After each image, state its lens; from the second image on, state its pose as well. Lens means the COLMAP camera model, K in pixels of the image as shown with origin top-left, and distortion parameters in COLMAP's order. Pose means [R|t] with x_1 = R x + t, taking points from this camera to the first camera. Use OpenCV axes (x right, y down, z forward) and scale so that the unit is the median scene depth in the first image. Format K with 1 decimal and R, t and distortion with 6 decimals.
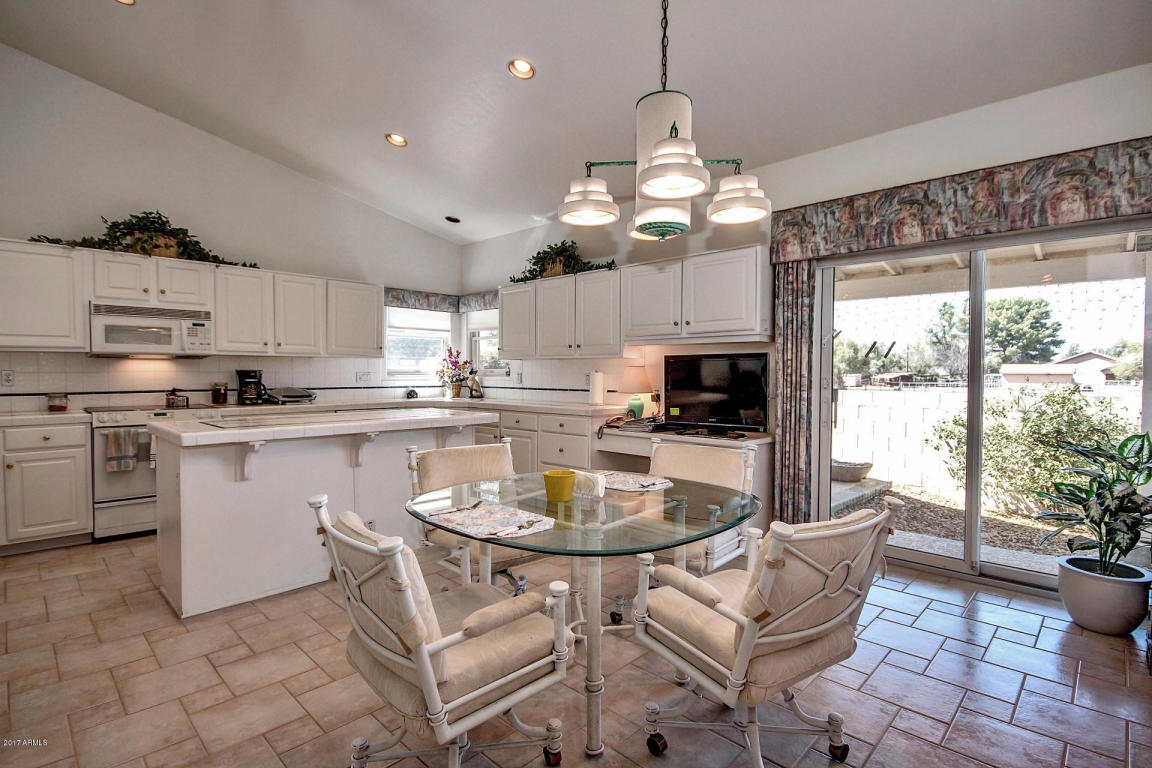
lens RADIAL K [[557.5, 0, 568.7], [0, 557.5, 390.3], [0, 0, 1]] dist [0.018422, -0.004076]
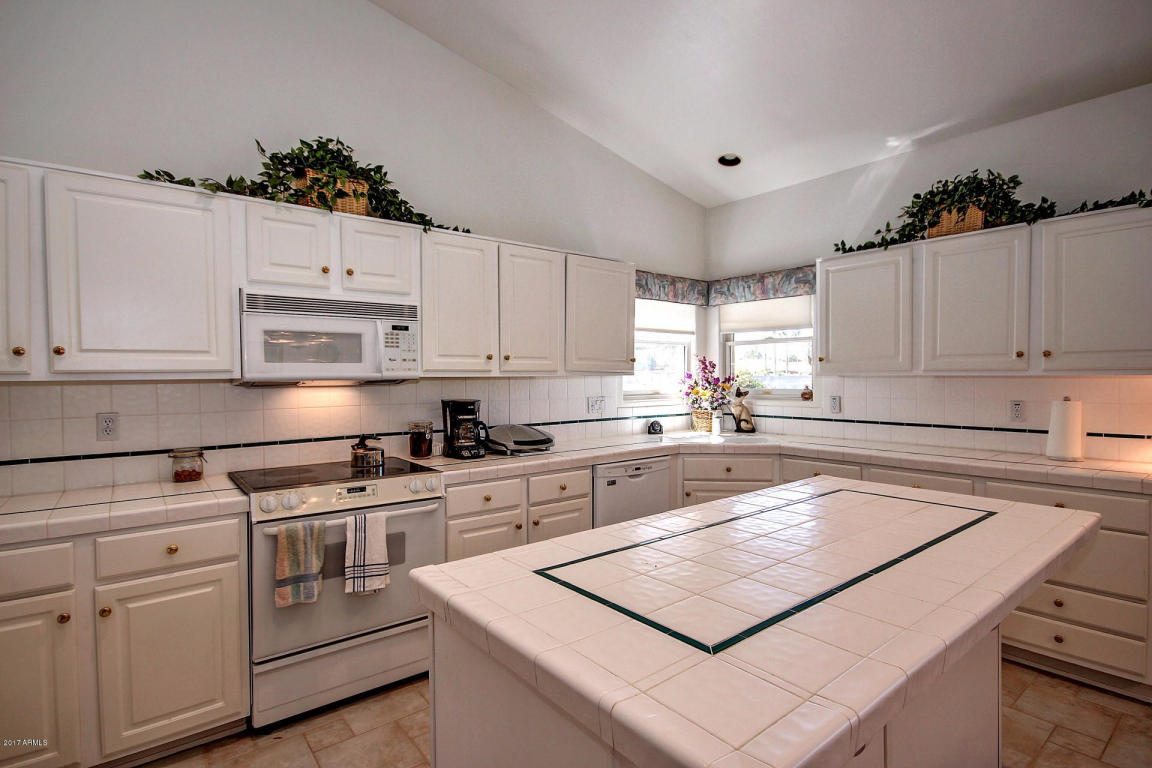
lens RADIAL K [[557.5, 0, 571.7], [0, 557.5, 390.9], [0, 0, 1]] dist [0.018422, -0.004076]
pose [[0.993473, -0.006432, -0.113884, -0.409994], [0.005714, 0.999962, -0.006635, -0.044803], [0.113922, 0.005941, 0.993472, 0.431423]]
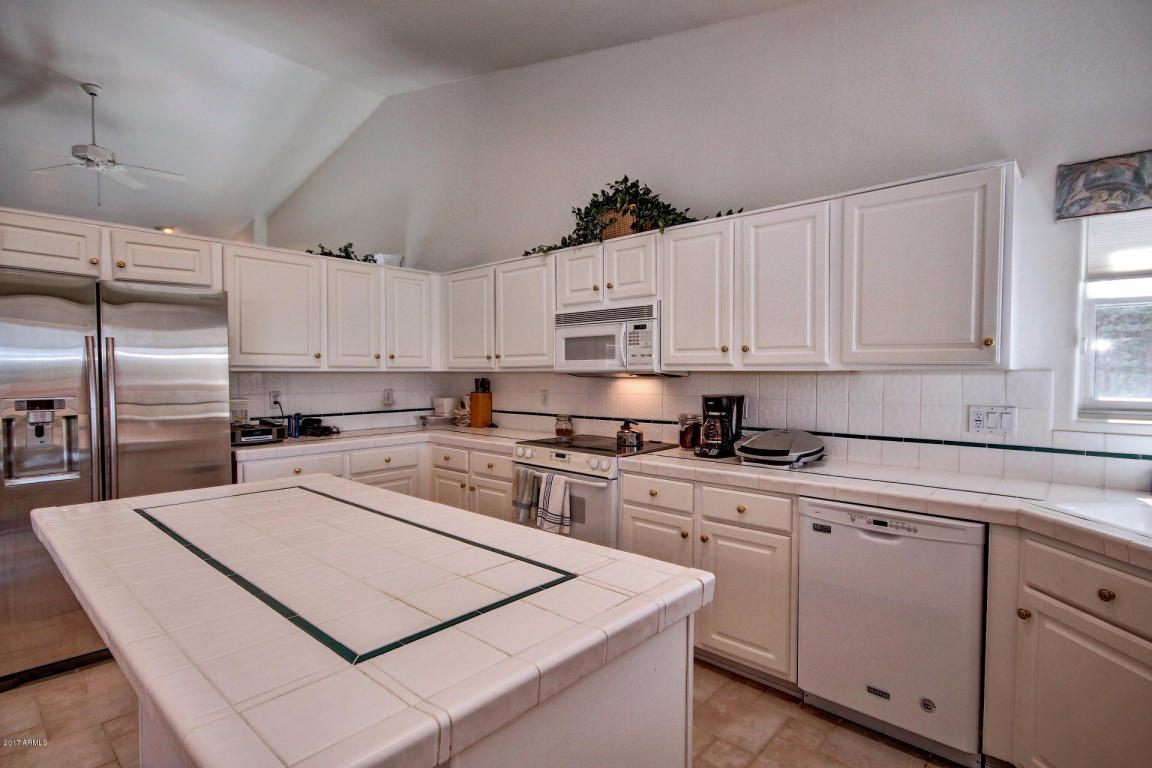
lens RADIAL K [[595.7, 0, 565.4], [0, 595.7, 381.0], [0, 0, 1]] dist [0.006574, -0.000496]
pose [[0.035980, 0.013142, -0.999266, 0.046696], [-0.033472, 0.999368, 0.011938, -0.057575], [0.998792, 0.033018, 0.036398, 0.884030]]
